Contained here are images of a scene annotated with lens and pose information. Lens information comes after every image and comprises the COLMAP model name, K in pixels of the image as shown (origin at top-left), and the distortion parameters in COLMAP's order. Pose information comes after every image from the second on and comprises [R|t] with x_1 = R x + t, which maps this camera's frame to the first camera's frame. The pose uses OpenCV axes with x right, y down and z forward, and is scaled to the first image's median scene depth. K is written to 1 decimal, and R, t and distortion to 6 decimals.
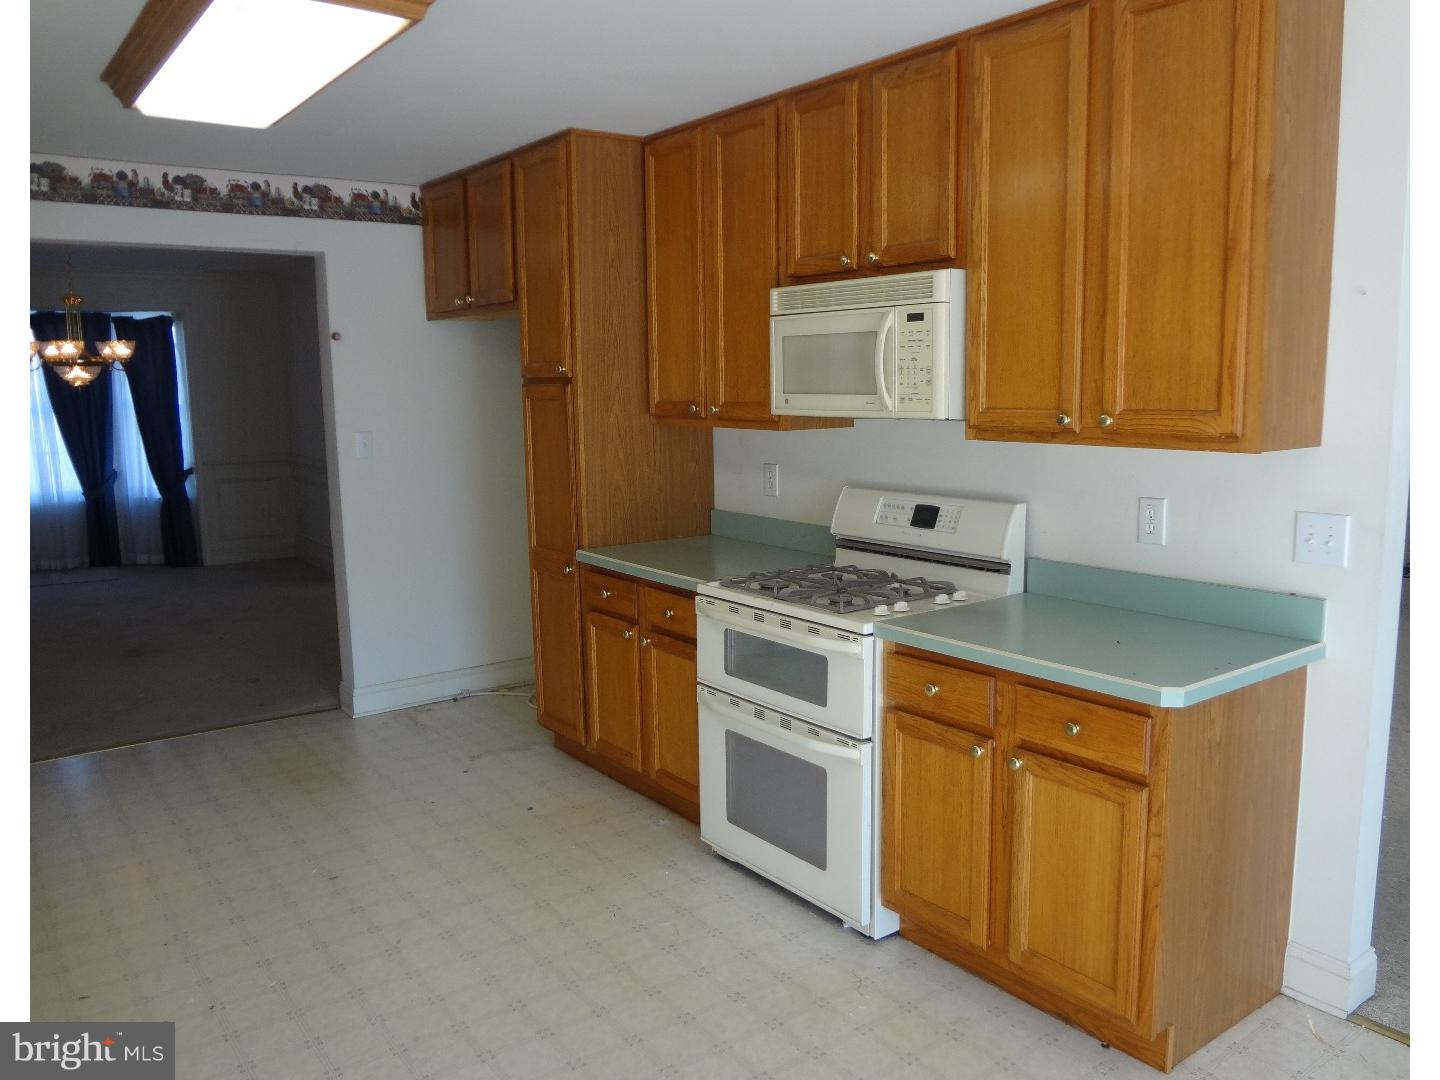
lens RADIAL K [[1101.5, 0, 720.0], [0, 1101.5, 540.0], [0, 0, 1]] dist [-0.030900, 0.000014]
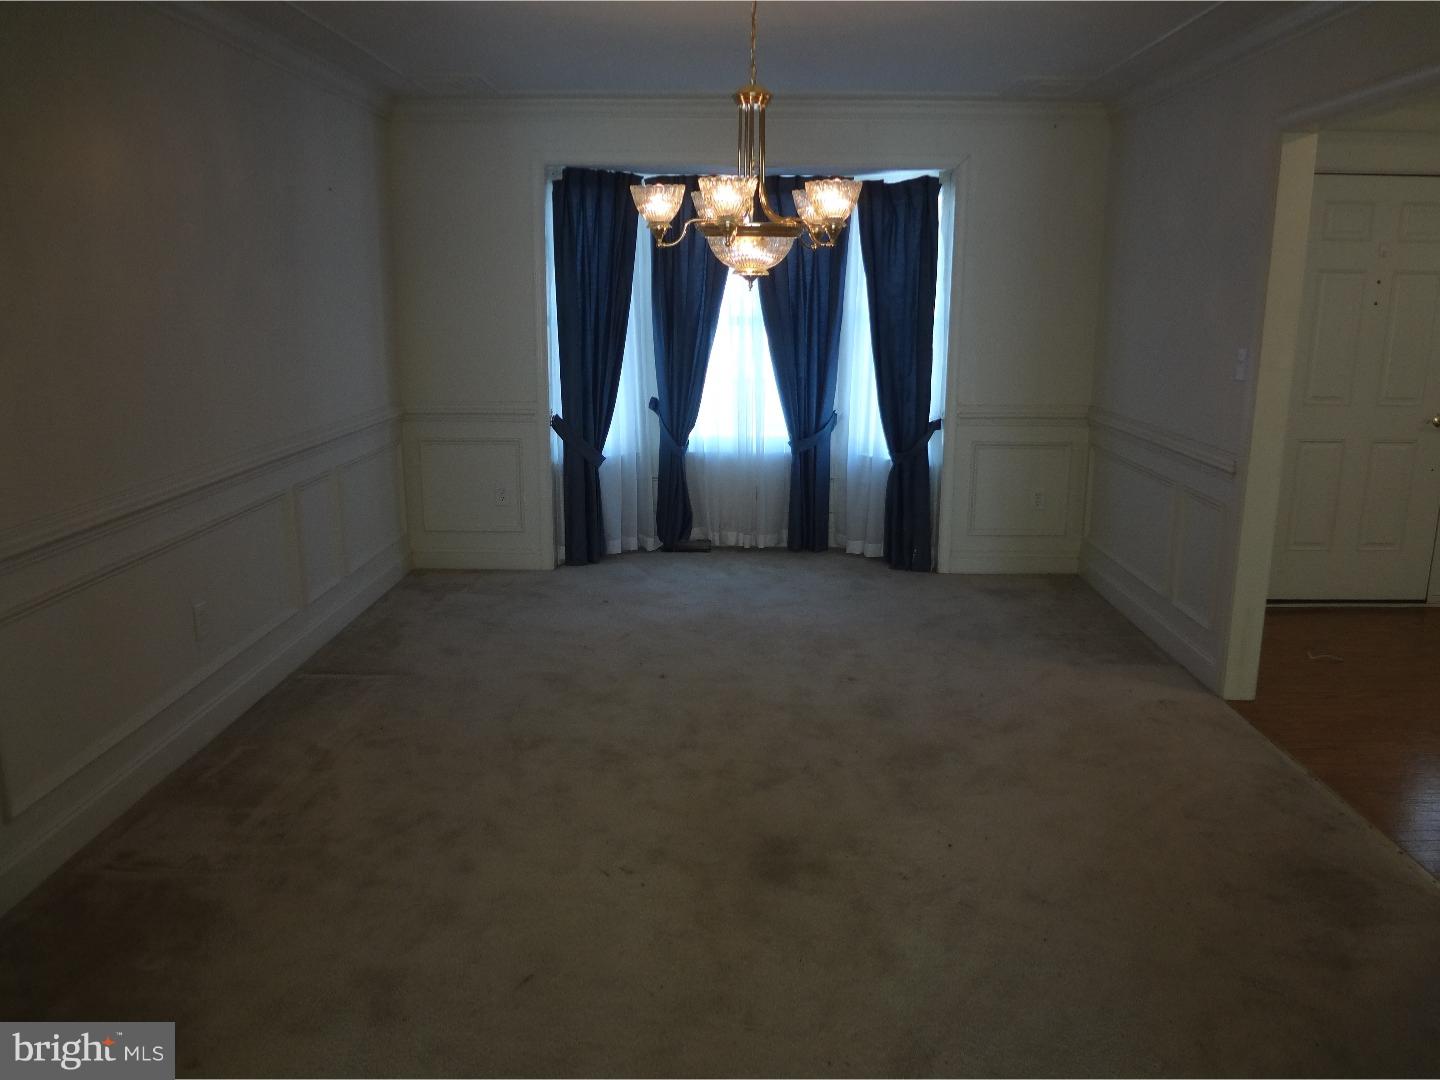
lens RADIAL K [[1057.1, 0, 694.1], [0, 1057.1, 542.2], [0, 0, 1]] dist [-0.075993, 0.061892]
pose [[0.780904, 0.157578, -0.604448, -0.214851], [-0.102901, 0.986890, 0.124339, -0.057263], [0.616117, -0.034898, 0.786881, 0.429537]]
